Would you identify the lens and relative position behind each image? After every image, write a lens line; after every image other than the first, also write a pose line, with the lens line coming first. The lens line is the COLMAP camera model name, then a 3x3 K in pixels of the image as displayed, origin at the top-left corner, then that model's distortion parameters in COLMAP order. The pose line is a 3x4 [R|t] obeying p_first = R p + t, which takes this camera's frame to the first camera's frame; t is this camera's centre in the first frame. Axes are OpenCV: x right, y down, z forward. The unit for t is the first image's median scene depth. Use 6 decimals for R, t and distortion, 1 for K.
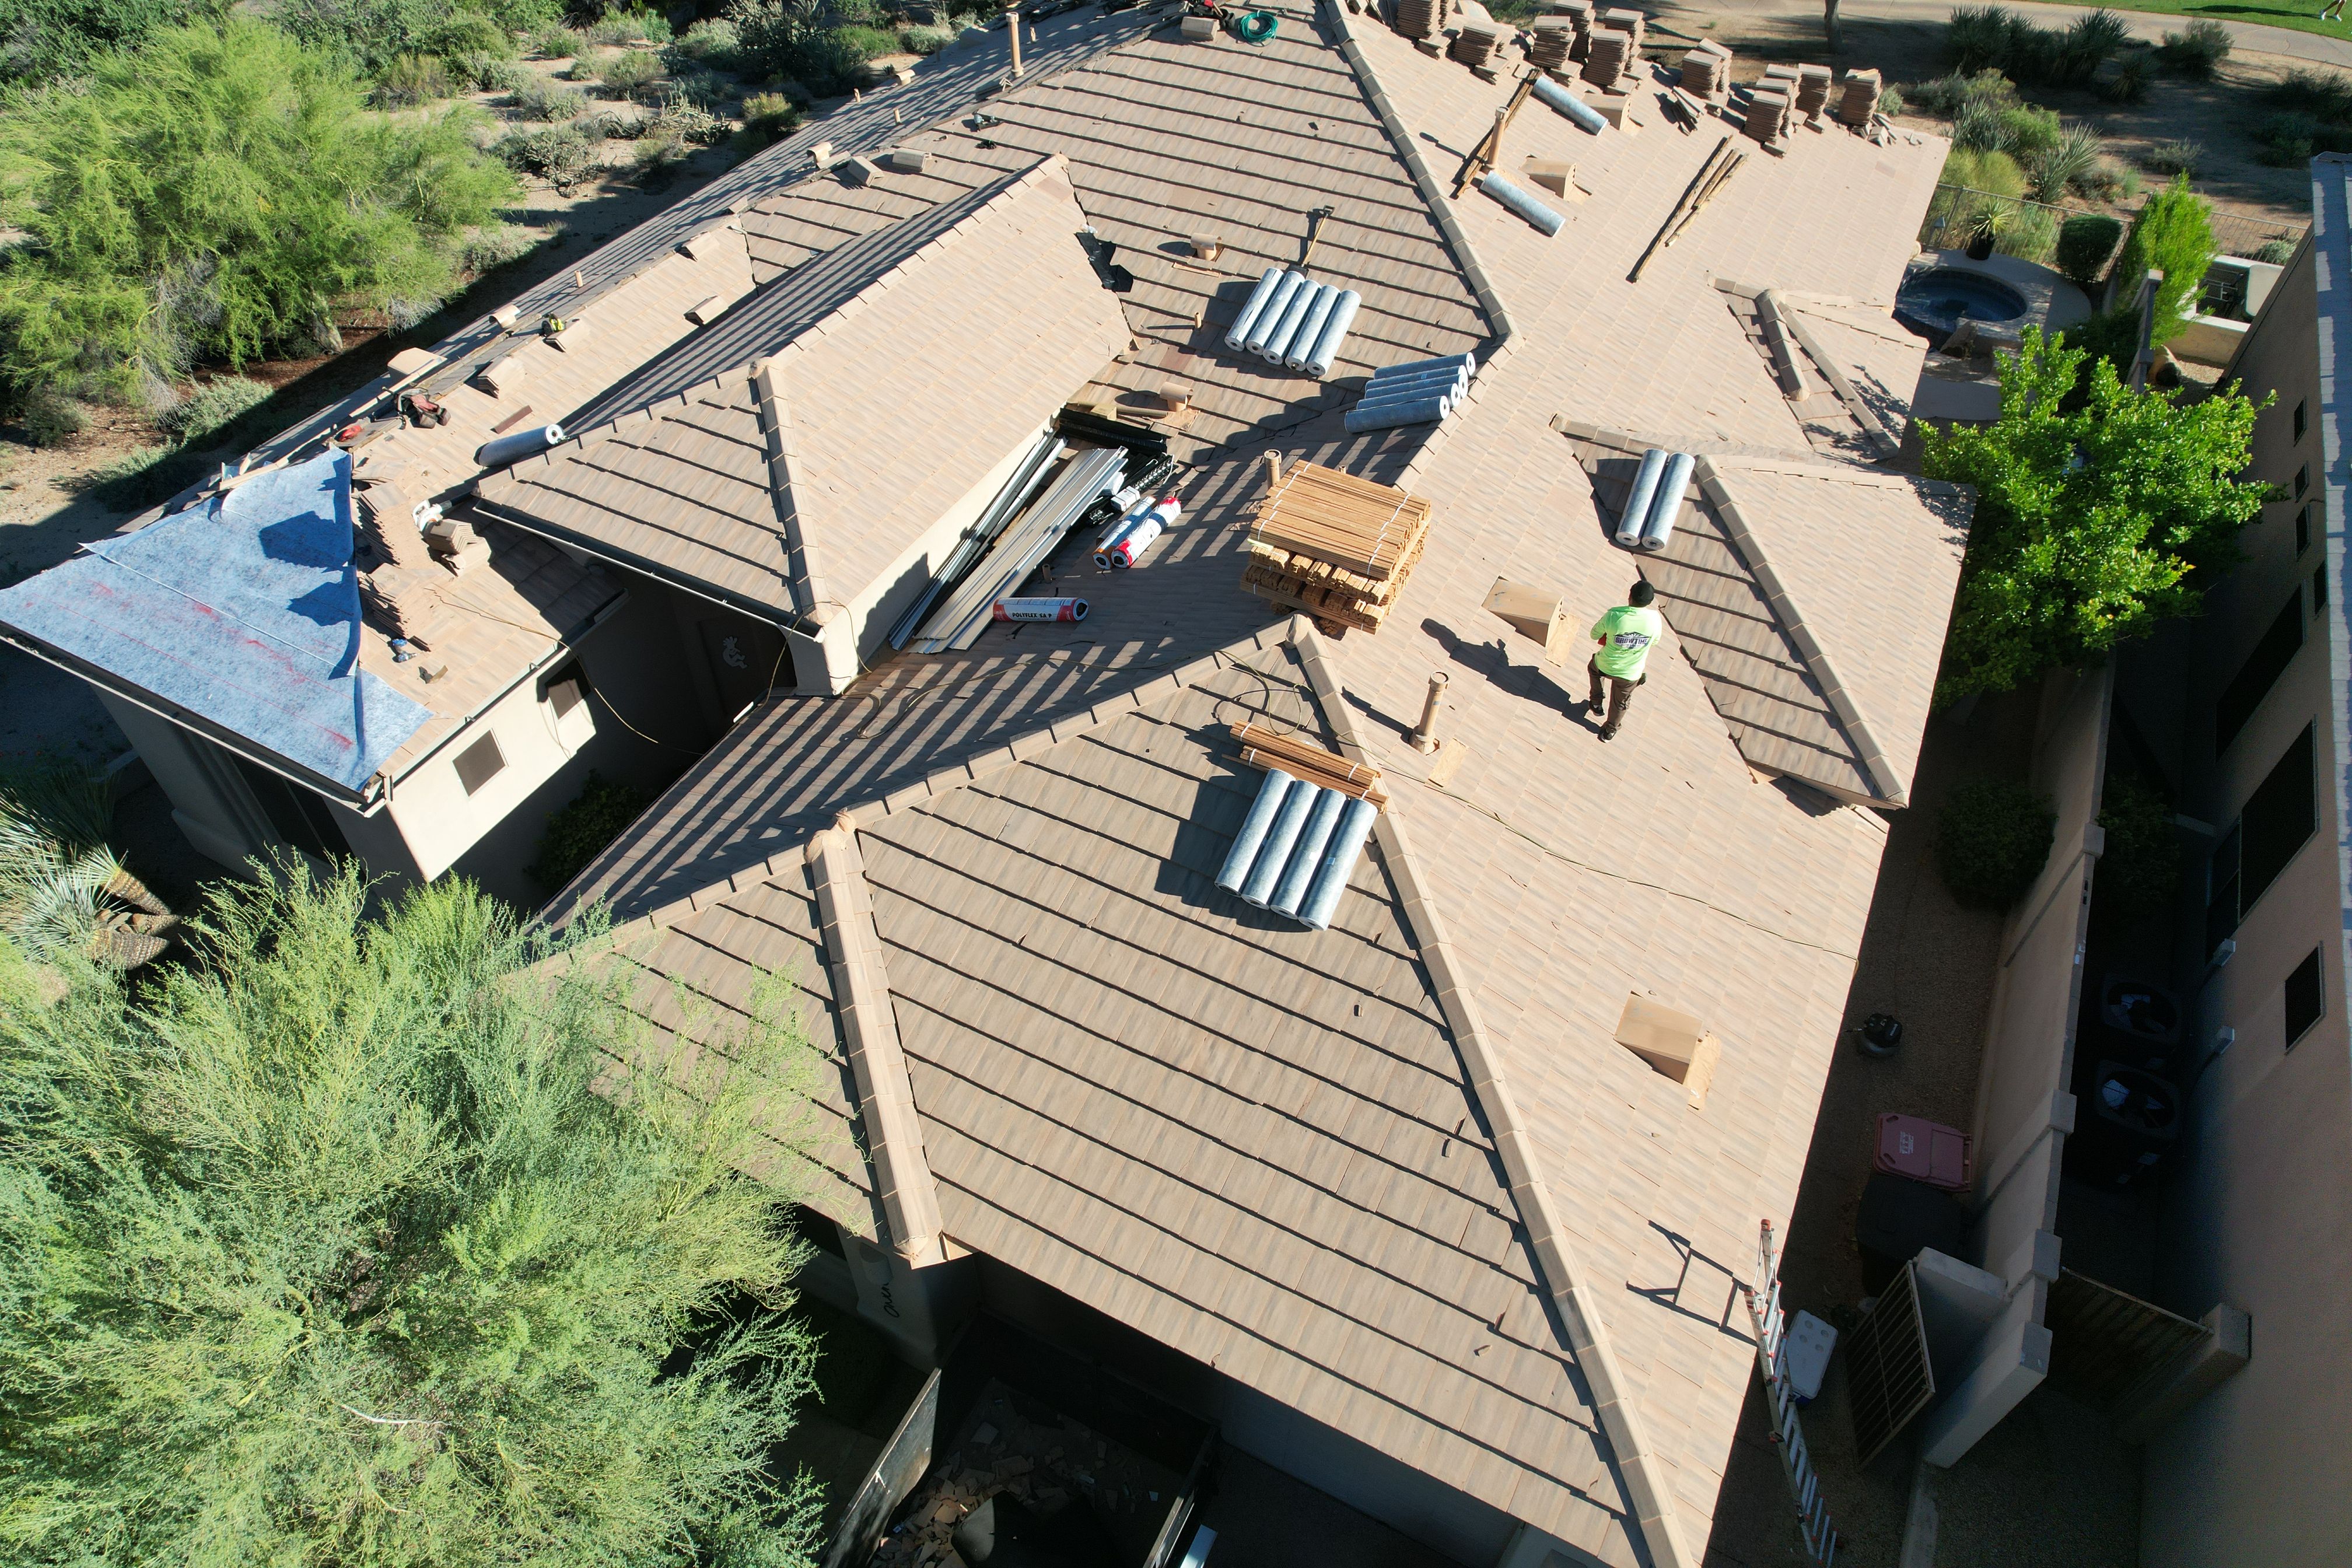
lens RADIAL K [[1487.4, 0, 1163.6], [0, 1487.4, 793.0], [0, 0, 1]] dist [-0.067395, 0.052846]
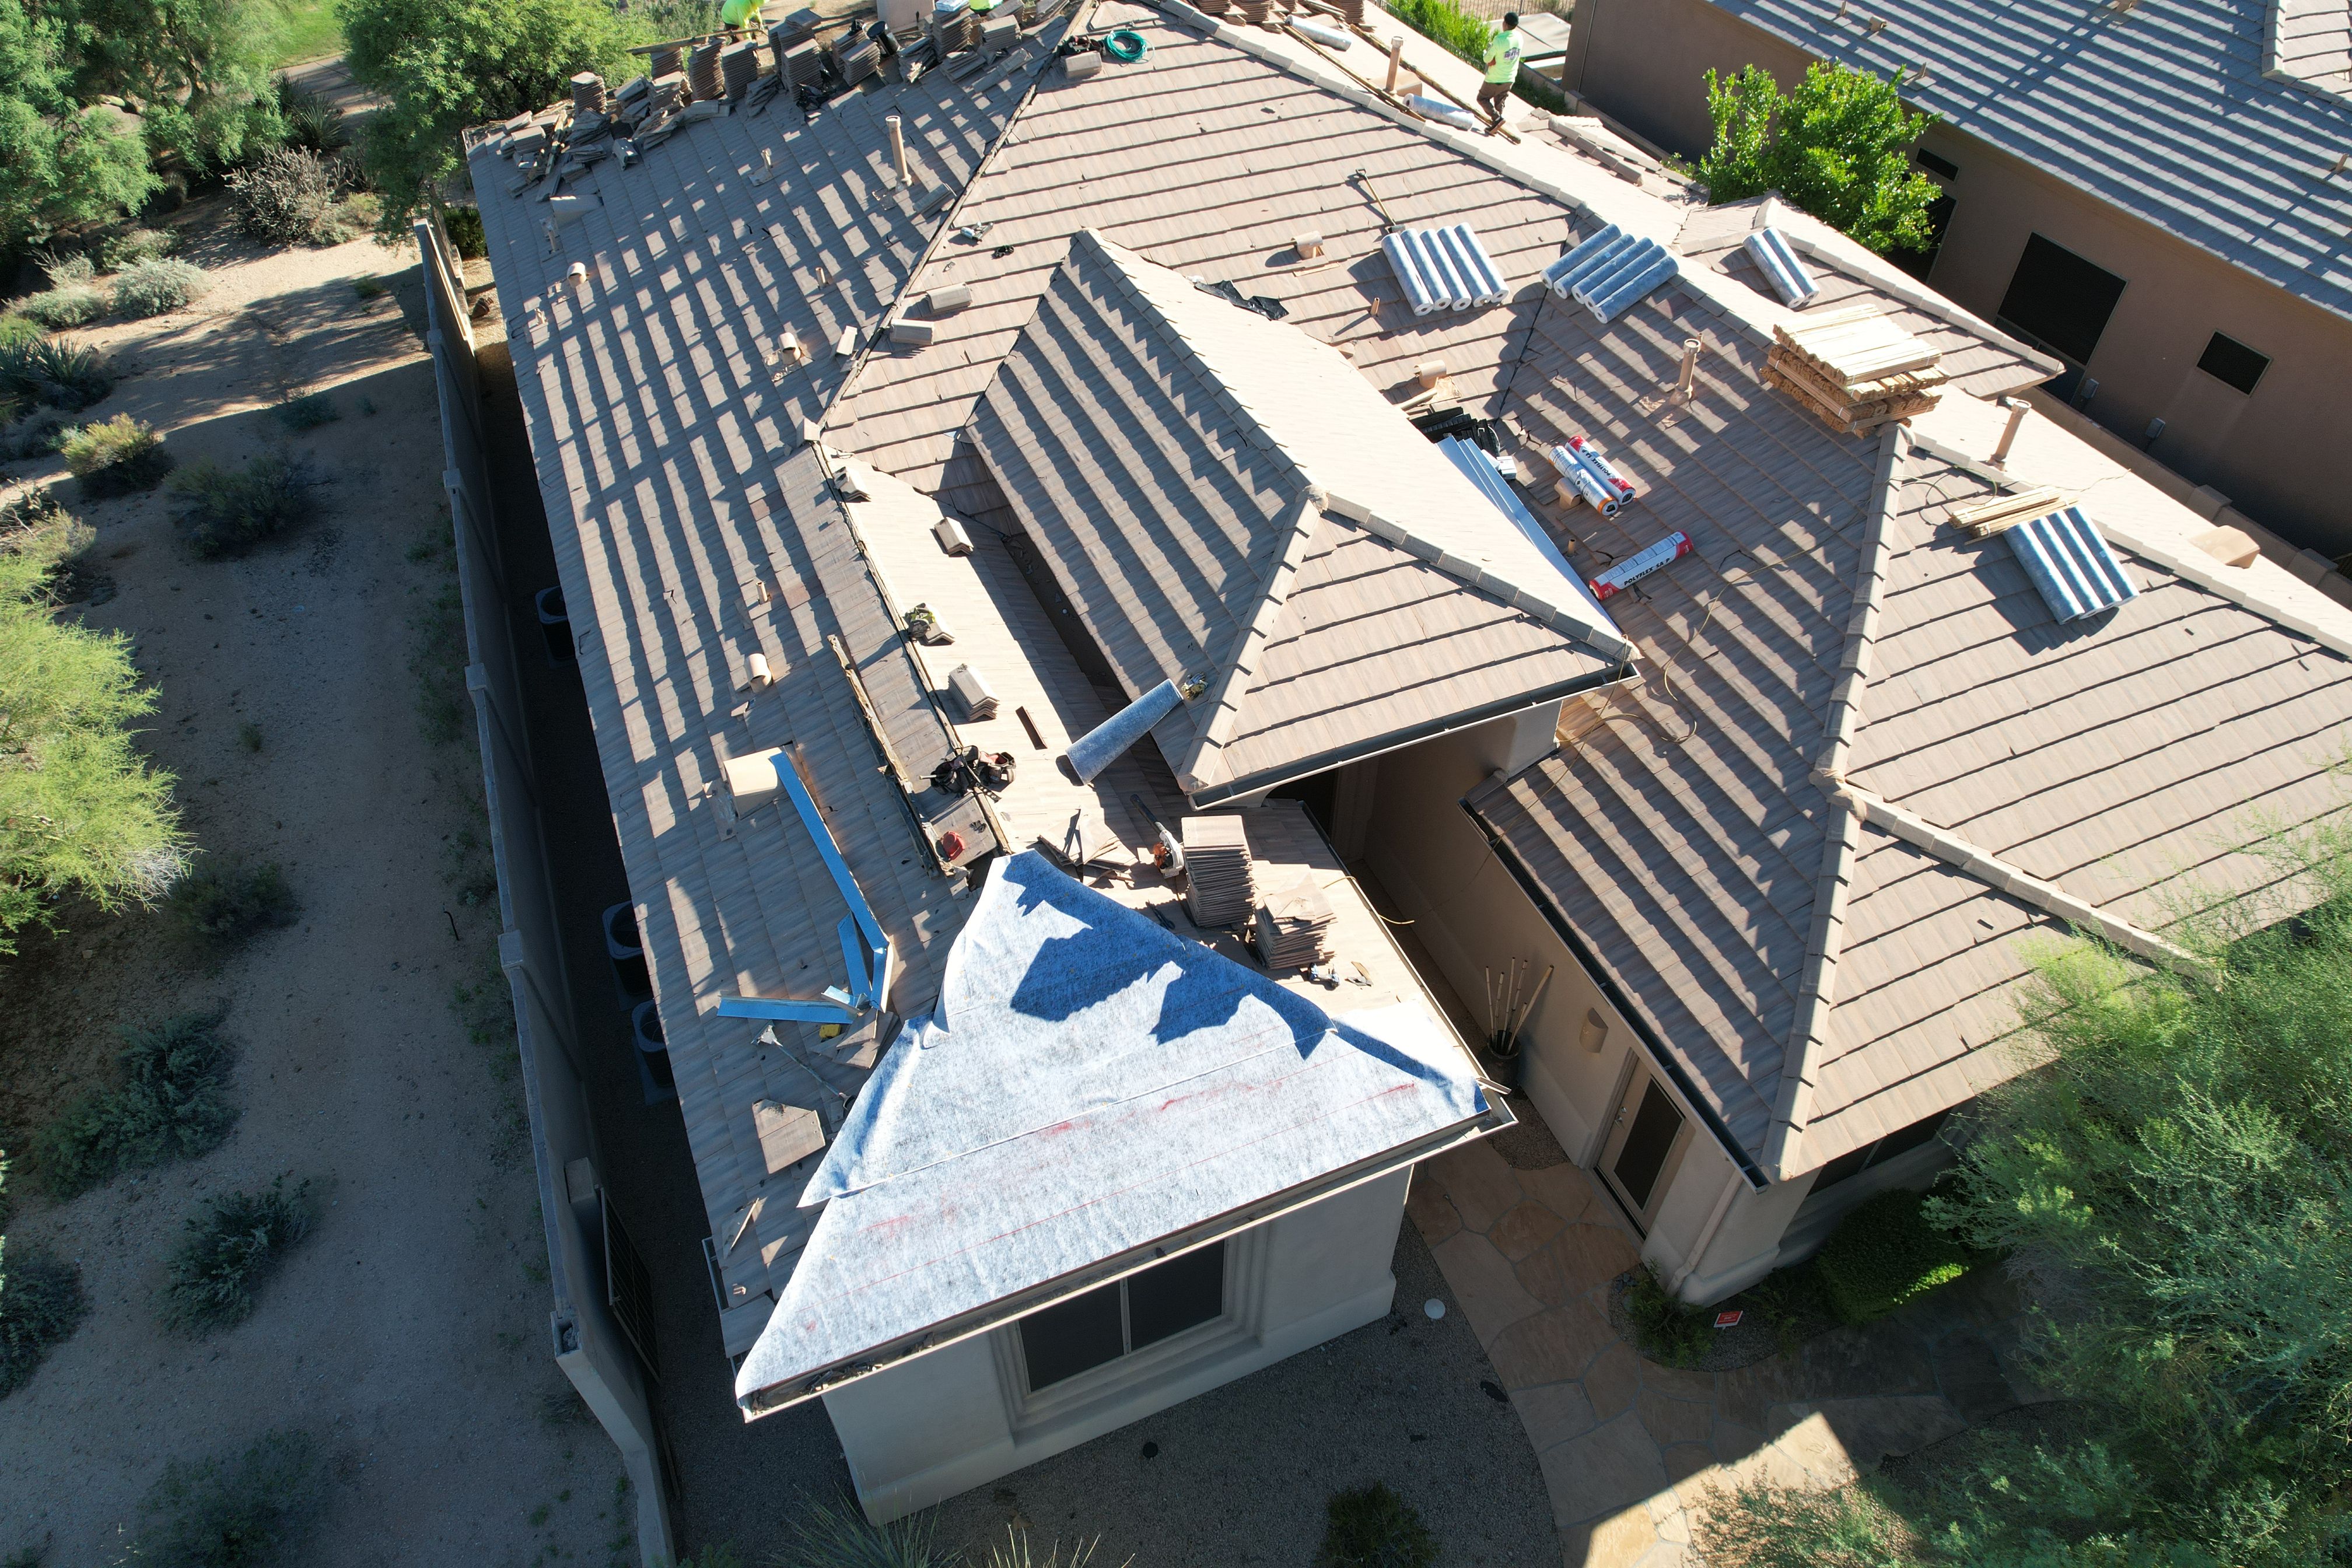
lens RADIAL K [[1487.4, 0, 1163.6], [0, 1487.4, 793.0], [0, 0, 1]] dist [-0.067395, 0.052846]
pose [[0.637802, -0.558820, 0.530027, -0.903466], [0.558351, 0.809489, 0.181579, -0.356609], [-0.530521, 0.180130, 0.828312, 0.335246]]
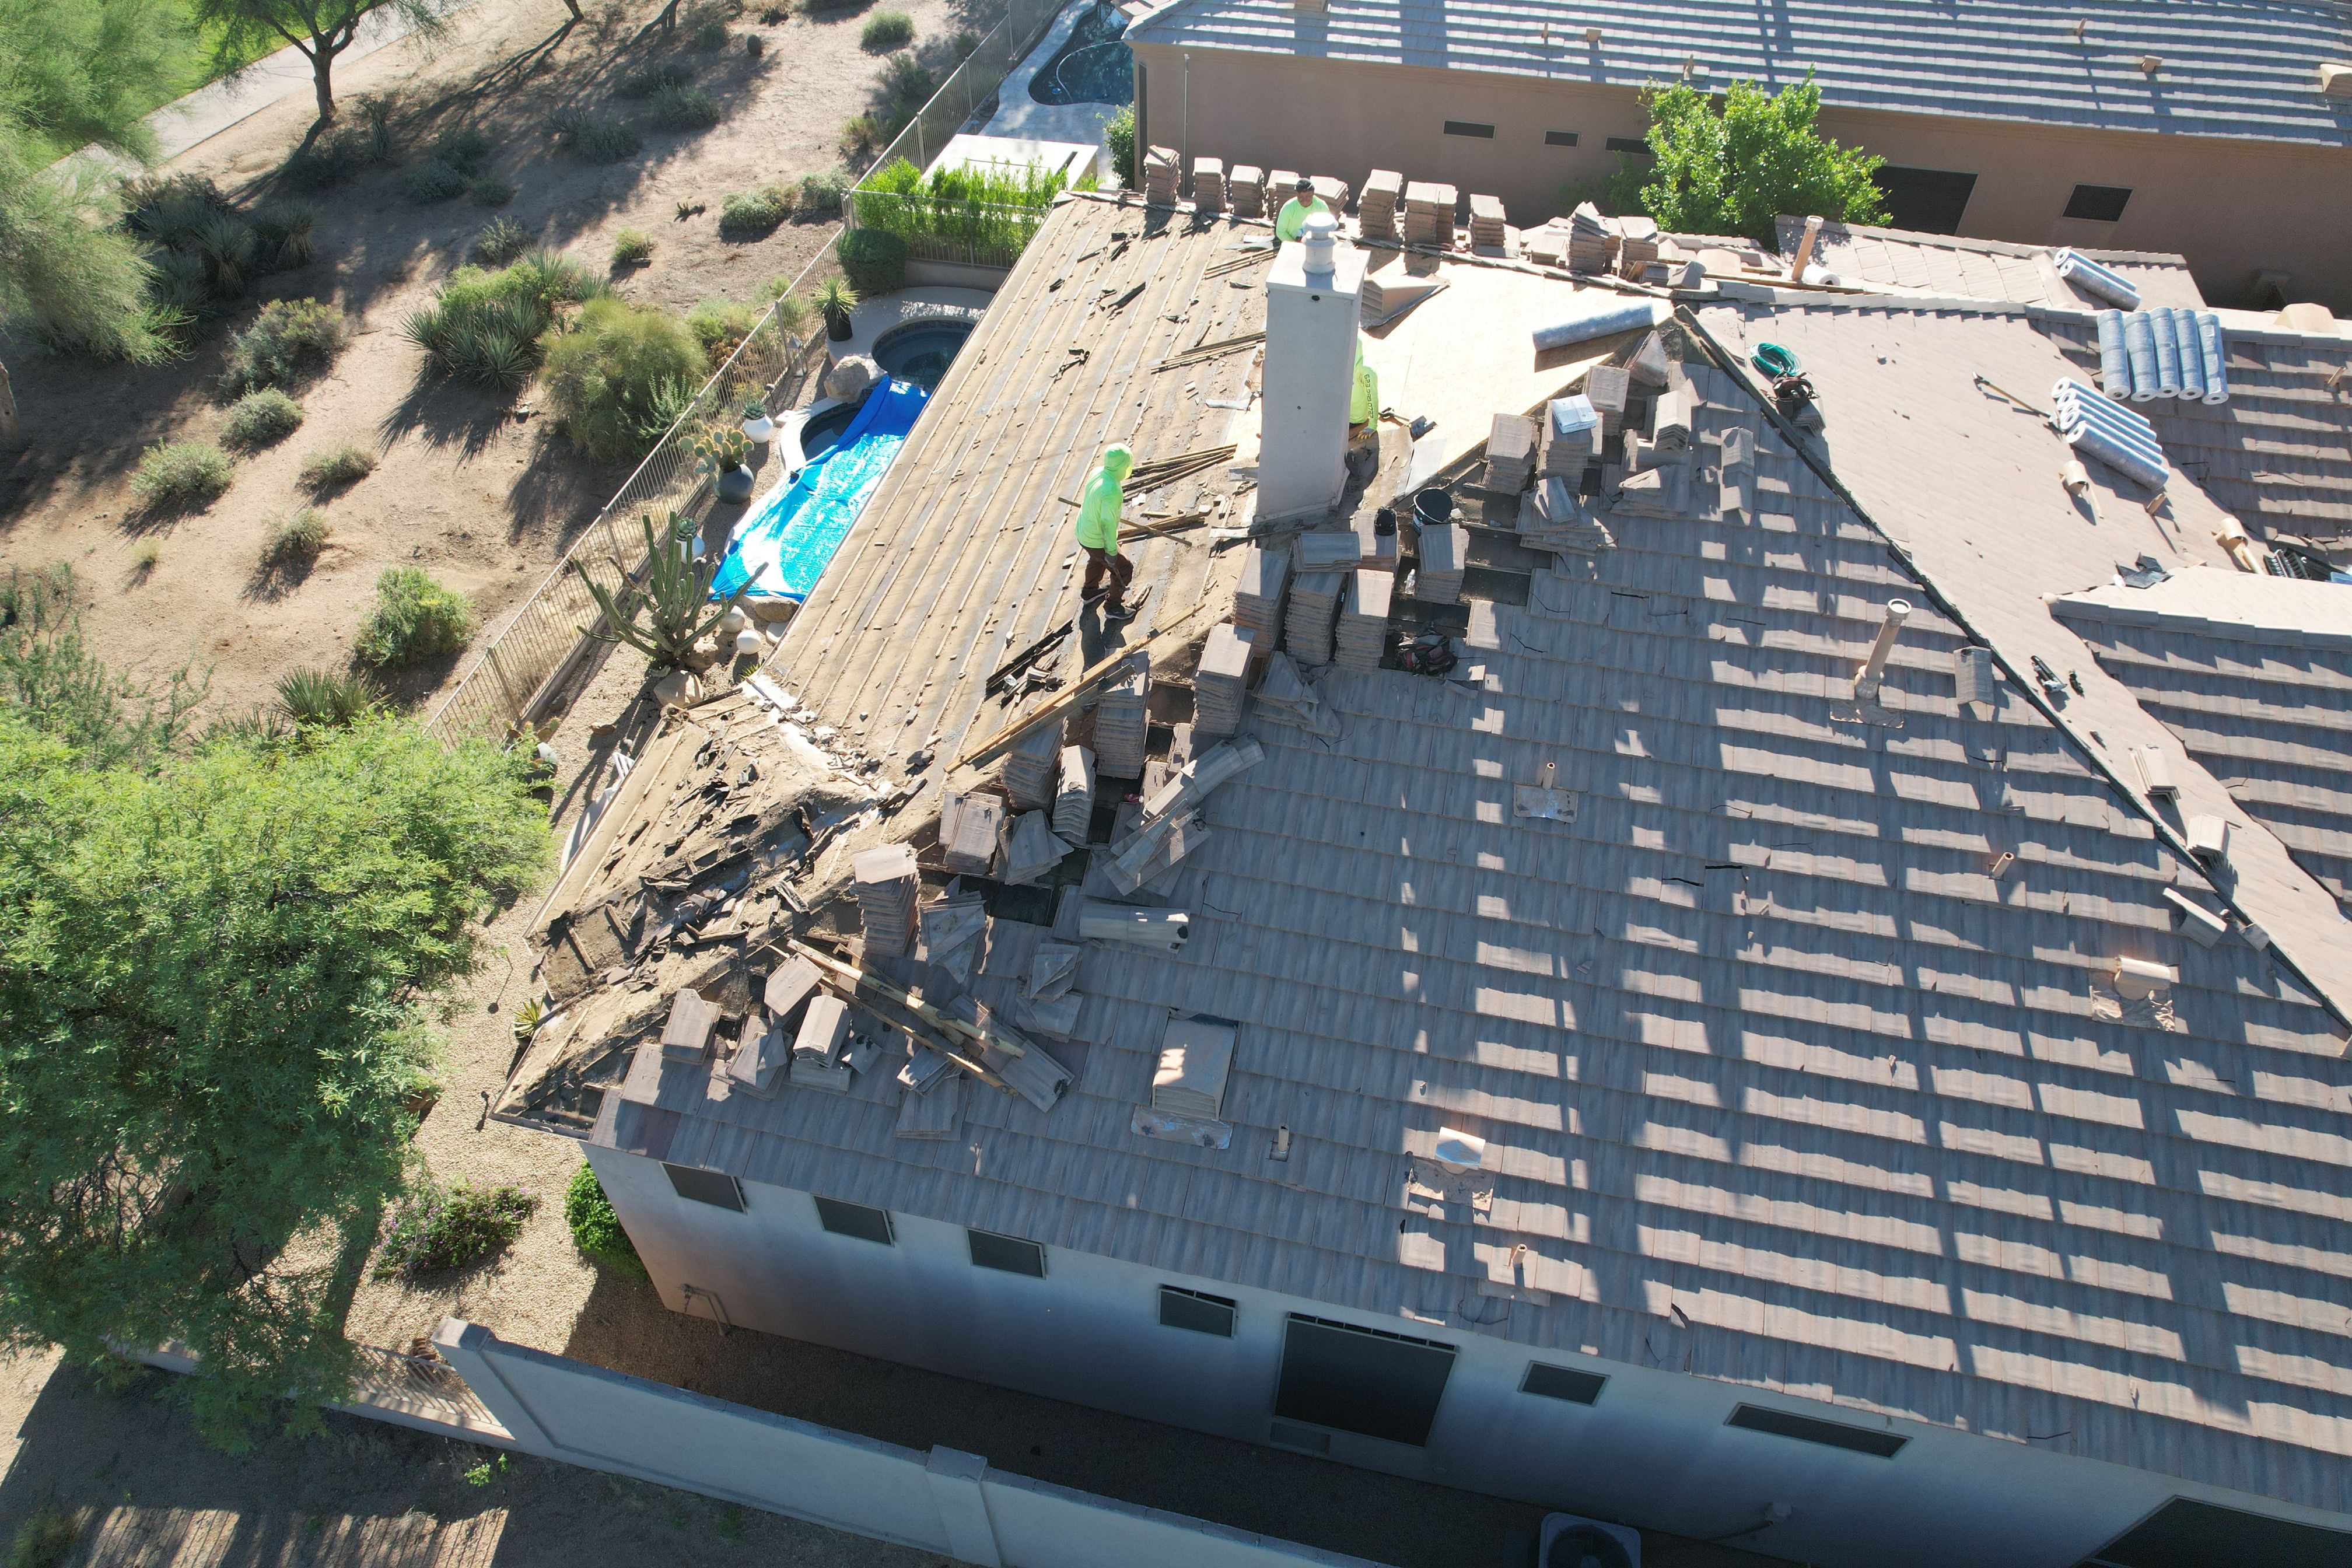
lens RADIAL K [[1487.4, 0, 1163.6], [0, 1487.4, 793.0], [0, 0, 1]] dist [-0.067395, 0.052846]
pose [[-0.247609, -0.702545, 0.667173, -0.605547], [0.696691, 0.349426, 0.626516, -1.386445], [-0.673284, 0.619945, 0.402936, 1.314007]]
